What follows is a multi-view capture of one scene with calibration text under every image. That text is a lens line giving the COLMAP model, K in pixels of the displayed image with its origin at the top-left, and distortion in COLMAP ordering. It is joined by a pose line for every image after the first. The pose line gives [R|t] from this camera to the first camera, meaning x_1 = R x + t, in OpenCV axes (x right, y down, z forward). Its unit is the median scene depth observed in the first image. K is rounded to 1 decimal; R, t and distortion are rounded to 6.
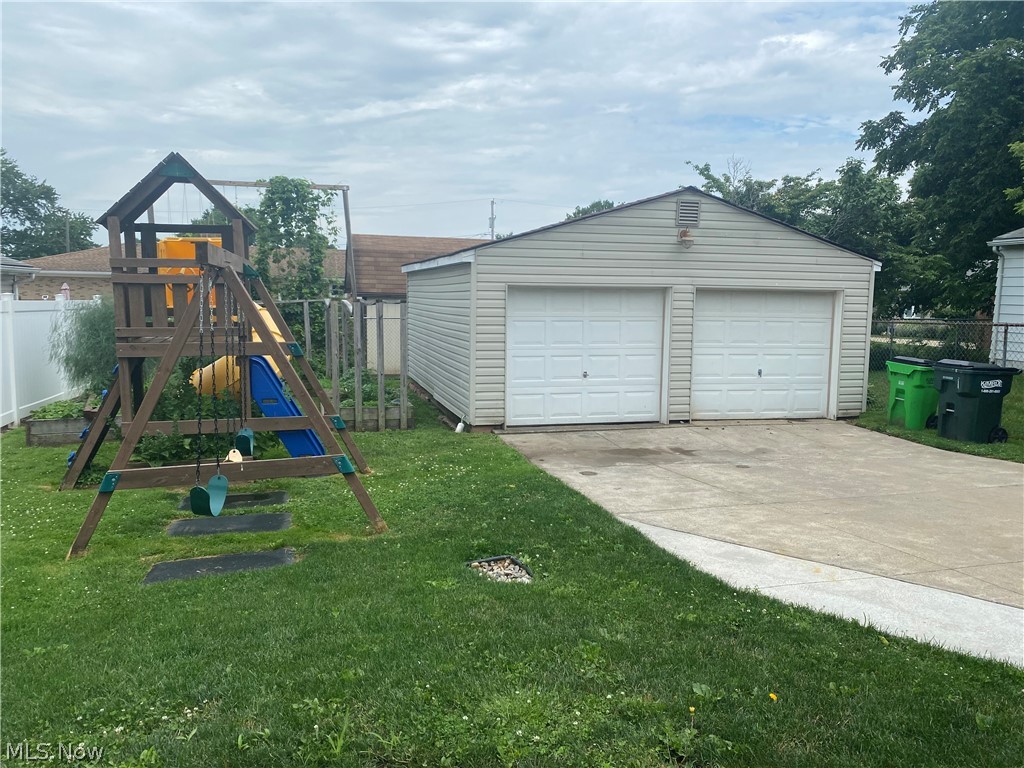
lens RADIAL K [[791.3, 0, 513.5], [0, 791.3, 381.8], [0, 0, 1]] dist [0.025866, -0.009240]
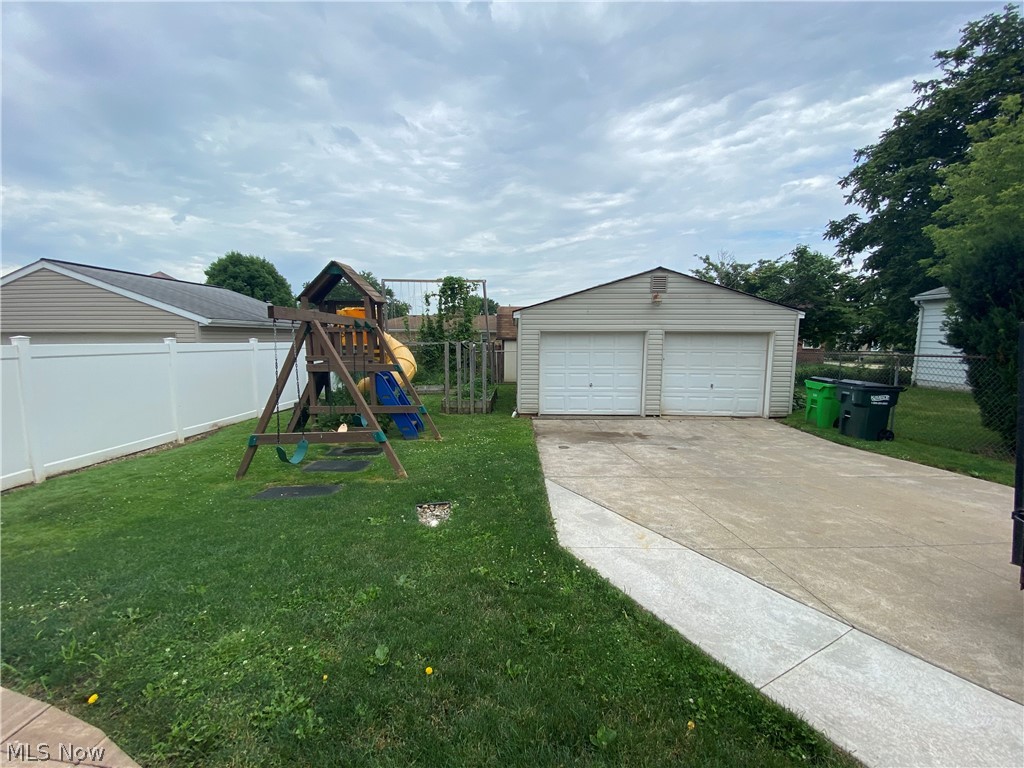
lens RADIAL K [[418.5, 0, 508.6], [0, 418.5, 382.9], [0, 0, 1]] dist [0.029711, -0.022955]
pose [[0.963695, 0.018887, -0.266338, 0.160598], [-0.020518, 0.999784, -0.003340, -0.006948], [0.266217, 0.008683, 0.963874, 0.117228]]
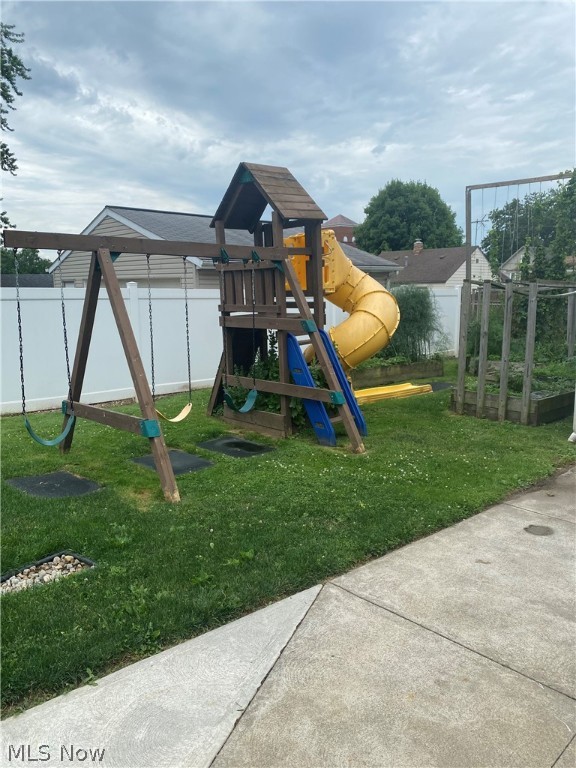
lens RADIAL K [[583.3, 0, 290.4], [0, 583.3, 393.6], [0, 0, 1]] dist [0.035761, -0.000616]
pose [[0.486937, 0.142319, -0.861764, 0.312211], [-0.087755, 0.989615, 0.113847, -0.028999], [0.869018, 0.020188, 0.494369, 0.430745]]
